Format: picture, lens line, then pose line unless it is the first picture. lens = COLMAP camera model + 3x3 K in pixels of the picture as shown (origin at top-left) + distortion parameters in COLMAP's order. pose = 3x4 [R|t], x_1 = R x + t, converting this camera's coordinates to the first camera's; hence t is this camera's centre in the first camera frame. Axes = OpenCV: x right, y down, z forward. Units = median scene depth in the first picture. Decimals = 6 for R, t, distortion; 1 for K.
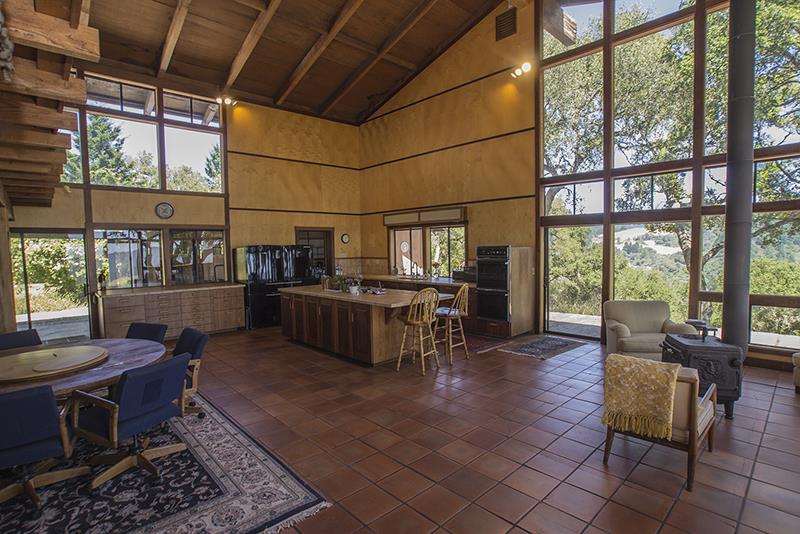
lens RADIAL K [[404.8, 0, 406.7], [0, 404.8, 269.0], [0, 0, 1]] dist [-0.078657, 0.042248]
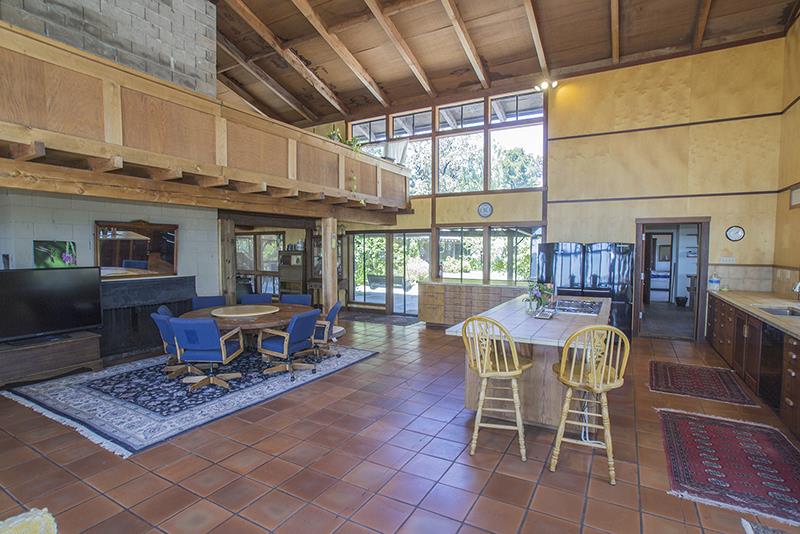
lens RADIAL K [[404.8, 0, 406.7], [0, 404.8, 269.0], [0, 0, 1]] dist [-0.078657, 0.042248]
pose [[0.297165, 0.064282, -0.952660, 0.385314], [-0.058305, 0.997091, 0.049093, -0.028962], [0.953044, 0.040956, 0.300048, 0.475592]]
